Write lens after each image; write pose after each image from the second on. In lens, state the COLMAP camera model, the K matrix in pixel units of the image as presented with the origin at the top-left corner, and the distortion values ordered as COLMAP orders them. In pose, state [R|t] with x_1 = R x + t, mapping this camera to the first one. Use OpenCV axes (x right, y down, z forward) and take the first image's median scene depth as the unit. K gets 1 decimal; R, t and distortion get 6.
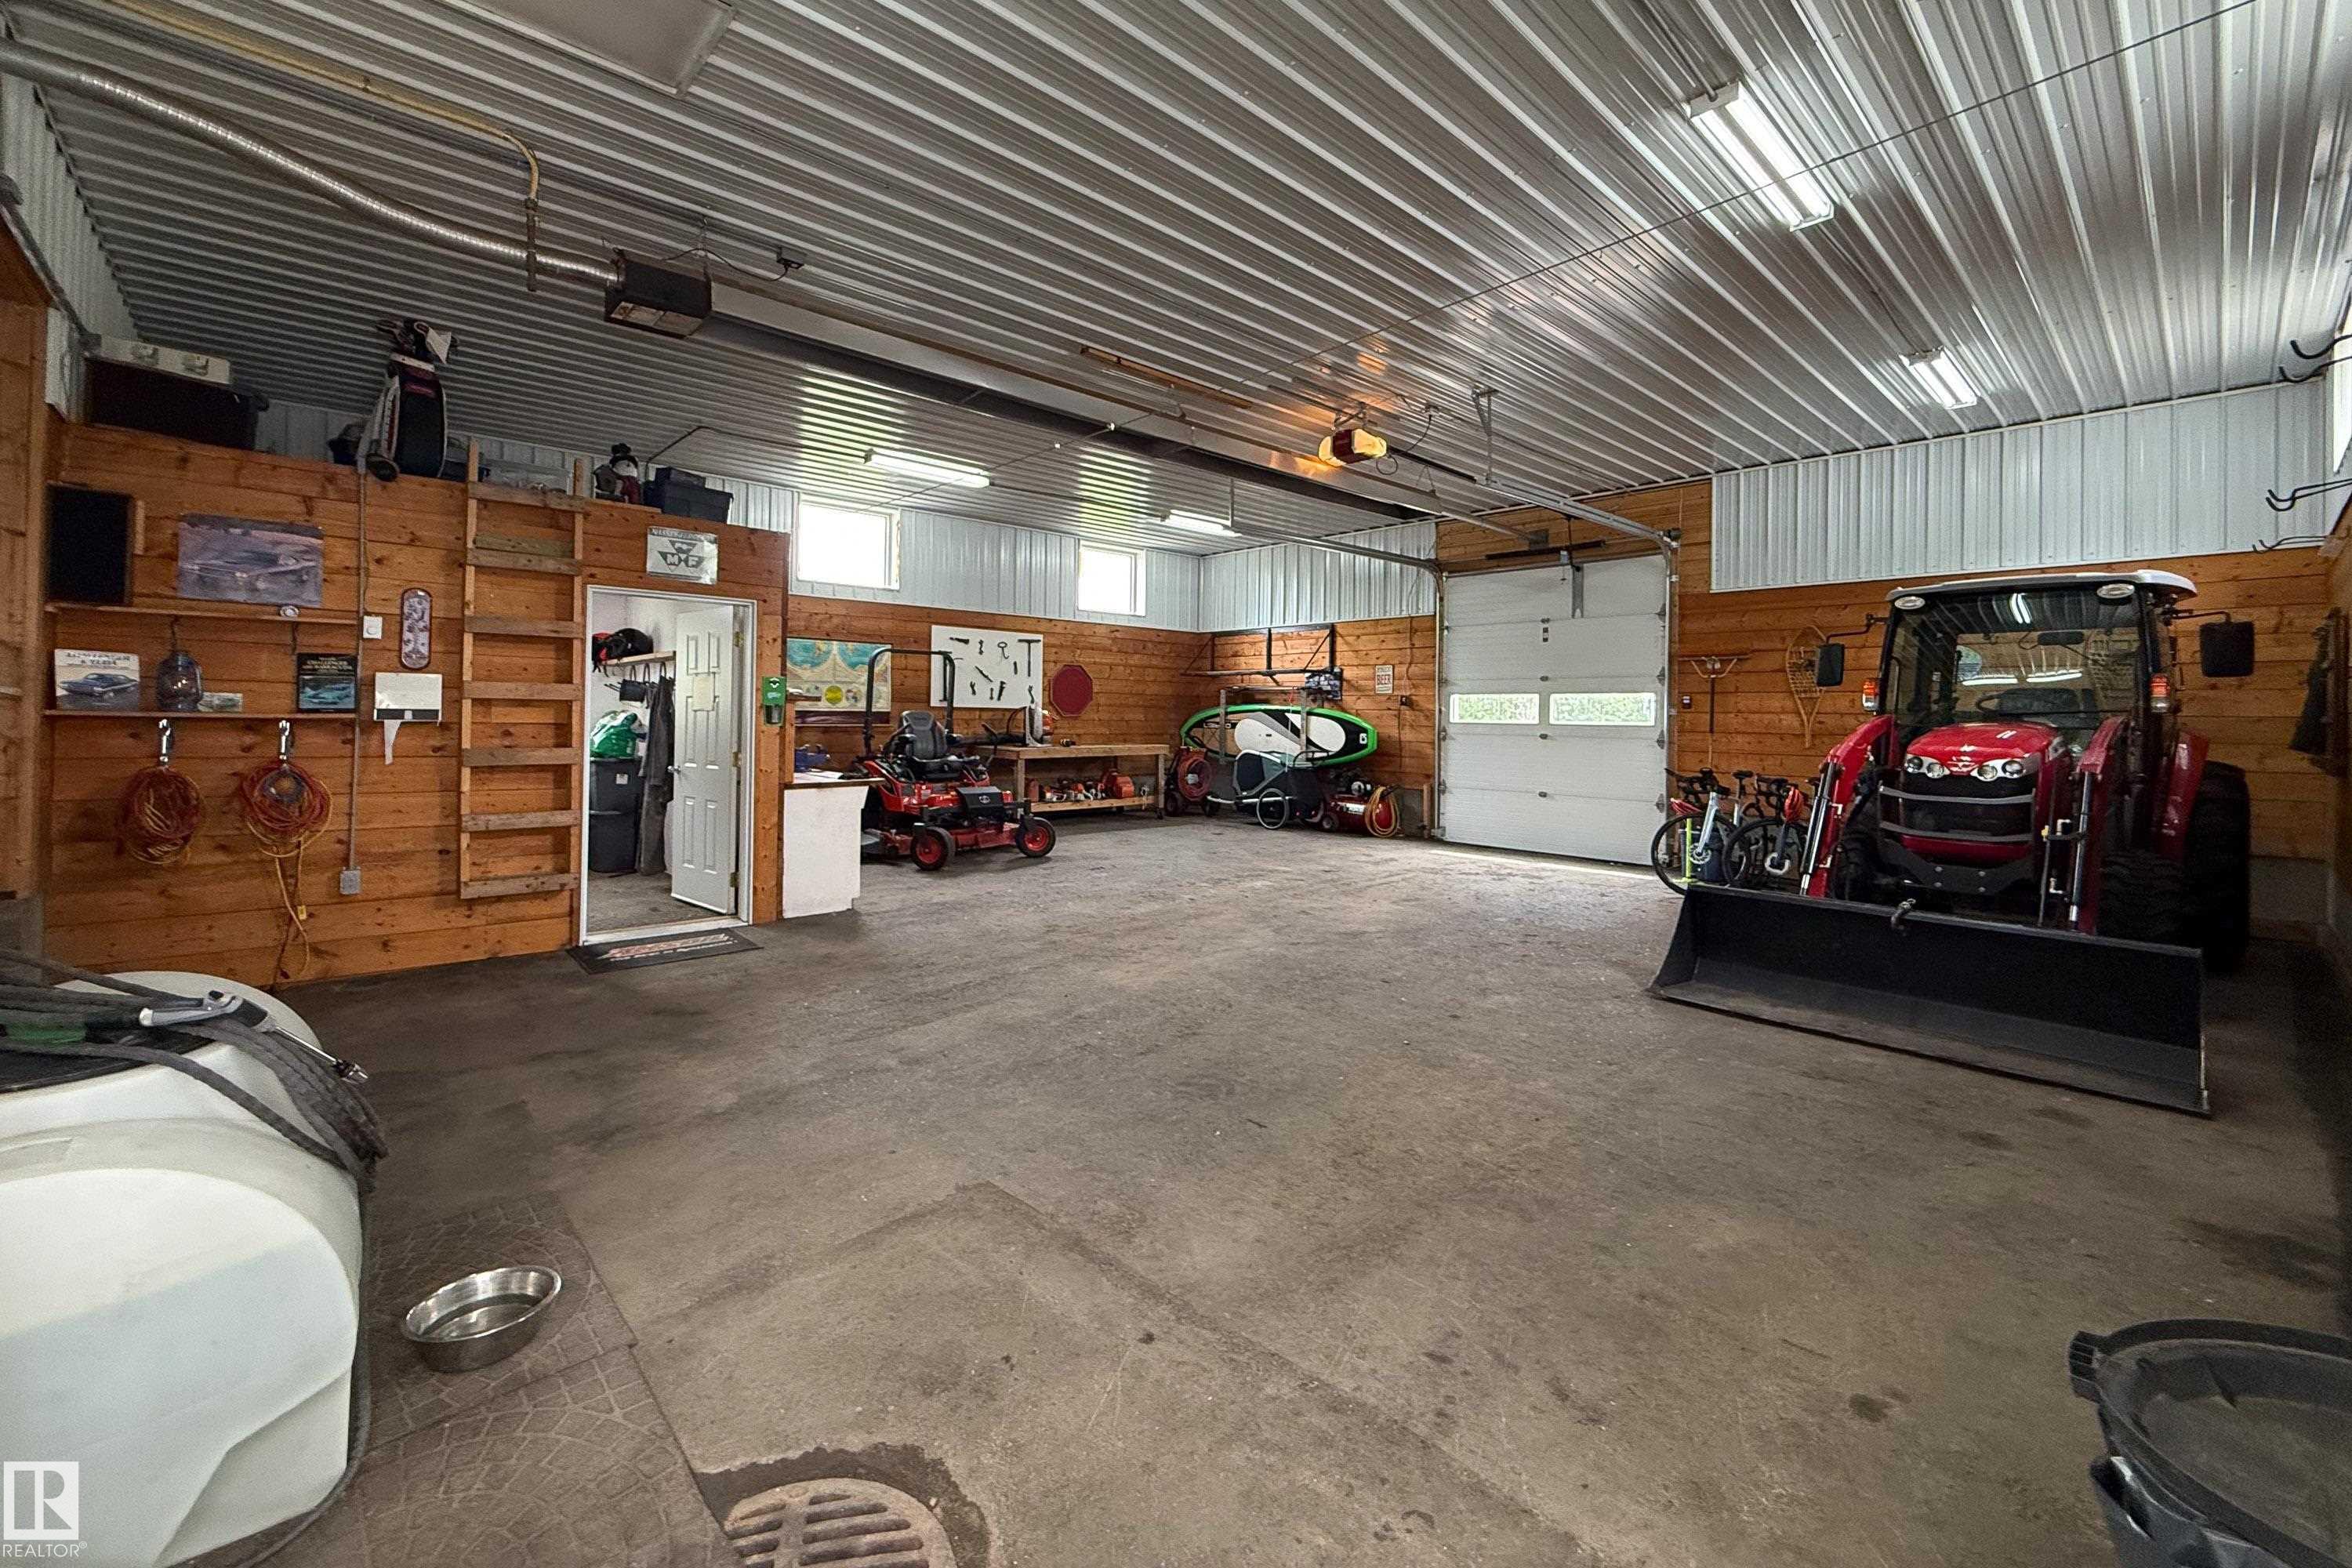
lens RADIAL K [[951.2, 0, 1189.8], [0, 951.2, 713.1], [0, 0, 1]] dist [-0.000327, 0.000211]
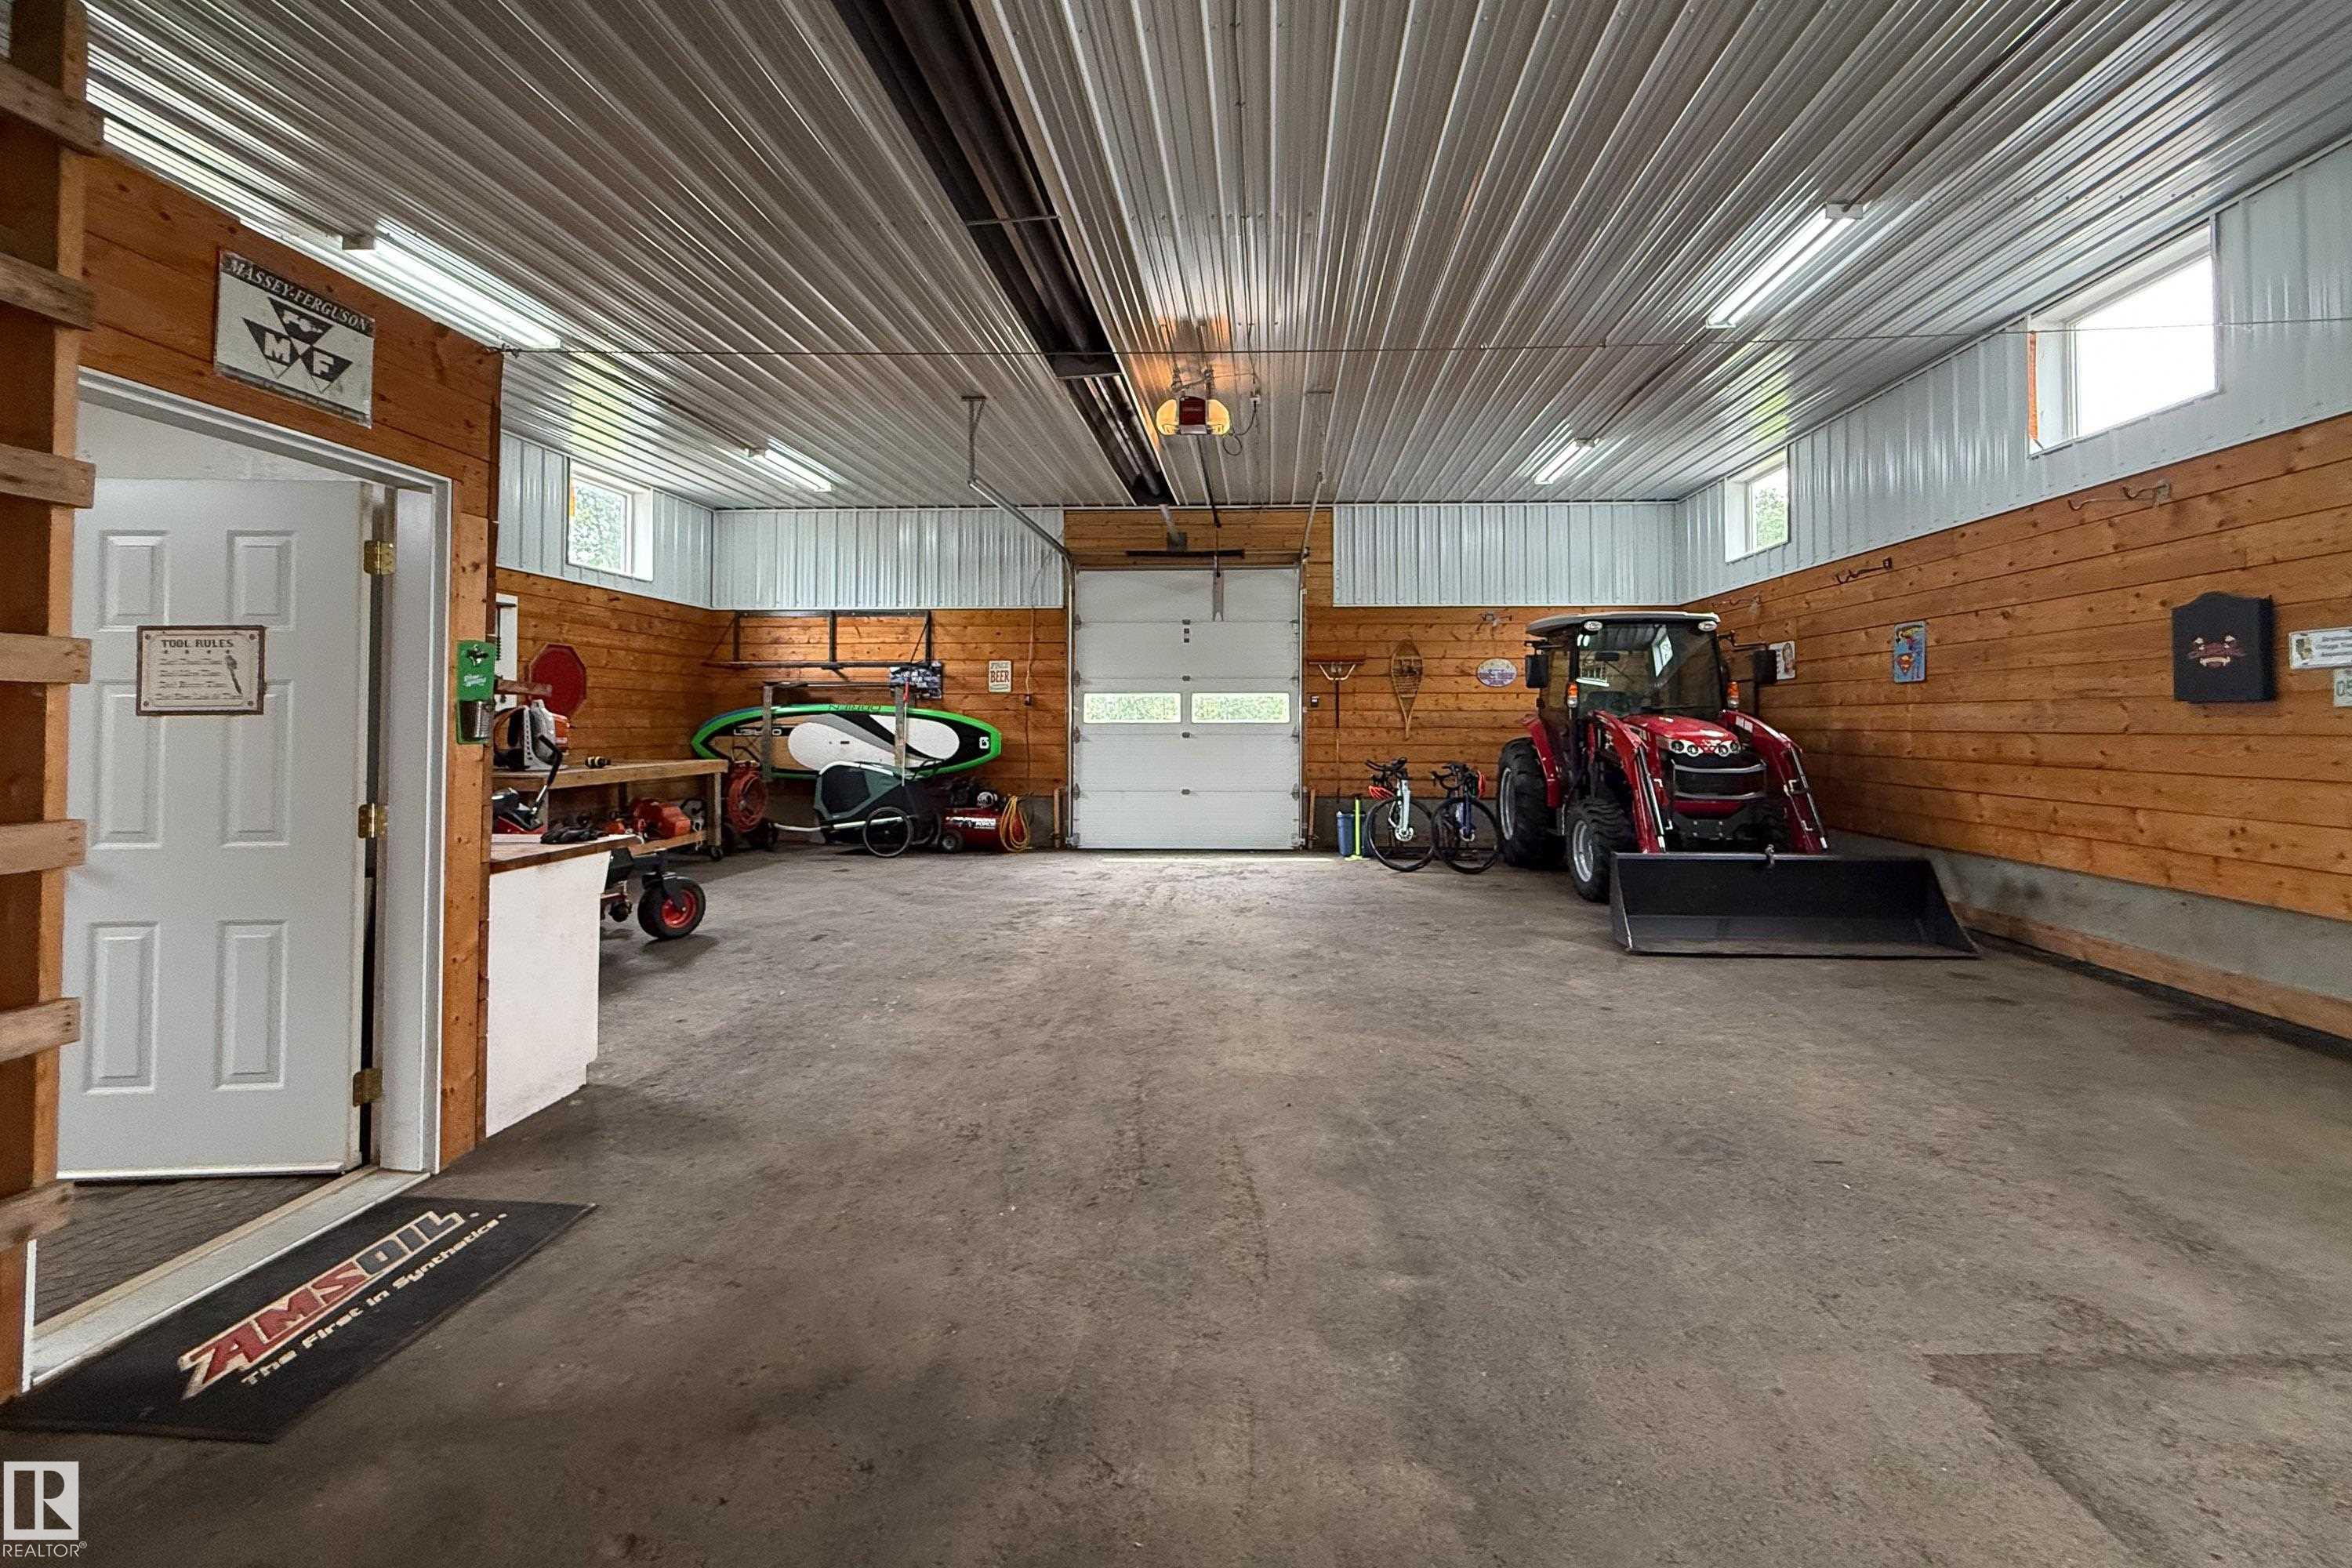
lens RADIAL K [[951.2, 0, 1220.5], [0, 951.2, 700.5], [0, 0, 1]] dist [-0.000327, 0.000211]
pose [[0.714368, 0.002712, 0.699765, -0.292591], [0.008293, 0.999889, -0.012341, 0.000275], [-0.699721, 0.014619, 0.714267, 0.227009]]
